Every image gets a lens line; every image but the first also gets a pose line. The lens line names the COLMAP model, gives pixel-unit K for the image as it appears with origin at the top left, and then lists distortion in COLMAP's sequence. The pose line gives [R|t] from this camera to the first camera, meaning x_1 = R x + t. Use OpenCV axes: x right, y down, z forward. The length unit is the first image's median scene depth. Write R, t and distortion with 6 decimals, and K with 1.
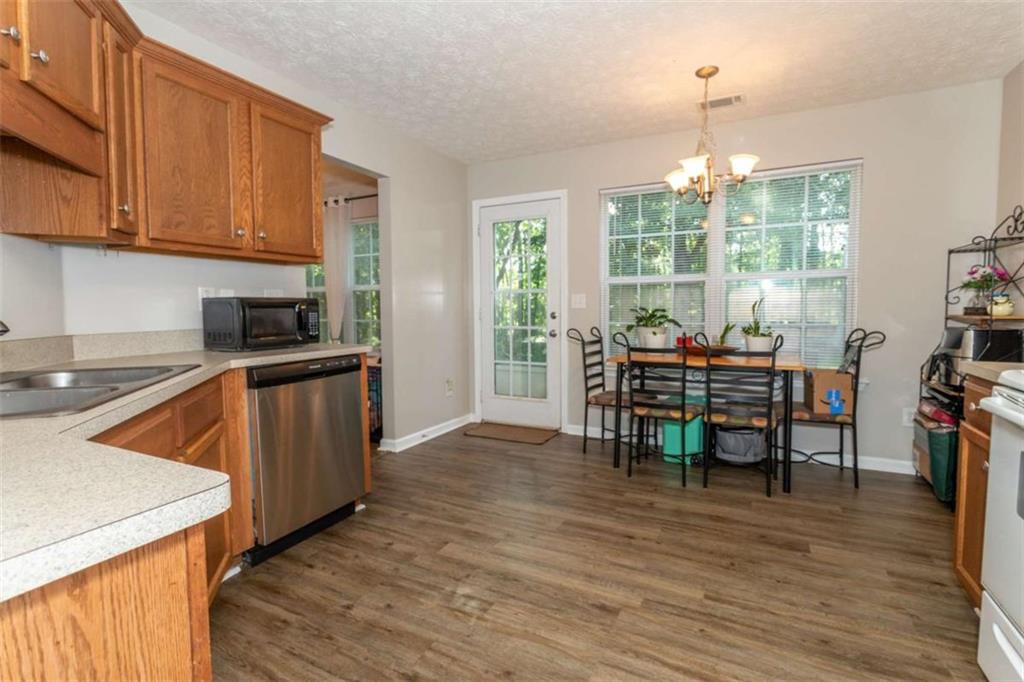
lens RADIAL K [[484.3, 0, 513.5], [0, 484.3, 335.0], [0, 0, 1]] dist [-0.001868, -0.000138]
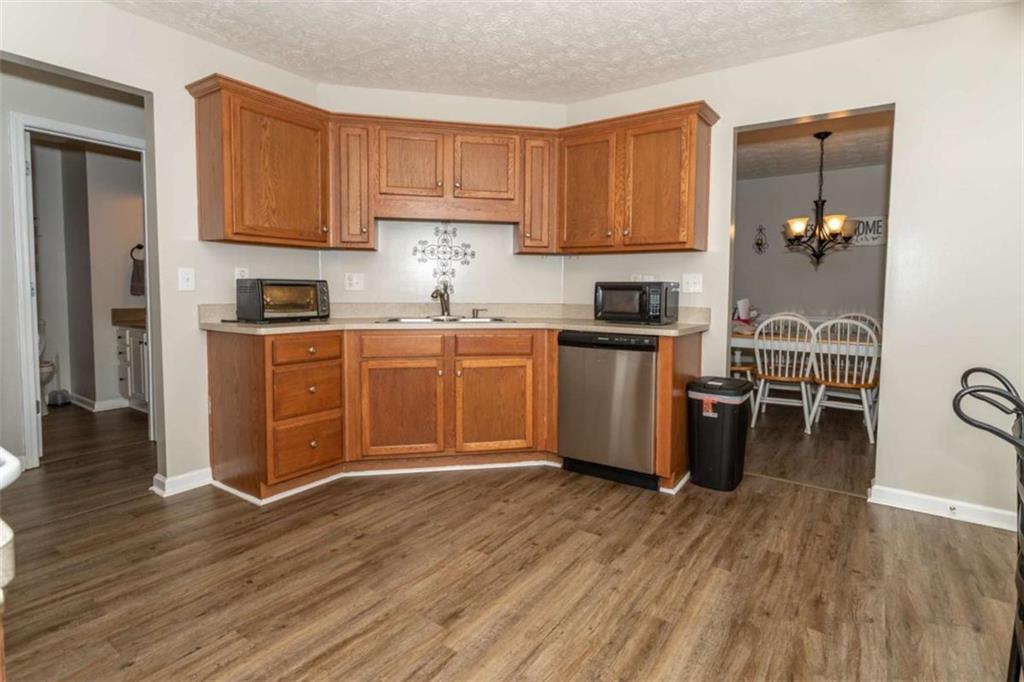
lens RADIAL K [[493.7, 0, 516.9], [0, 493.7, 317.4], [0, 0, 1]] dist [-0.000490, -0.000069]
pose [[-0.138519, 0.058540, -0.988628, 0.866488], [-0.065142, 0.995551, 0.068077, -0.059014], [0.988215, 0.073831, -0.134090, 0.980715]]
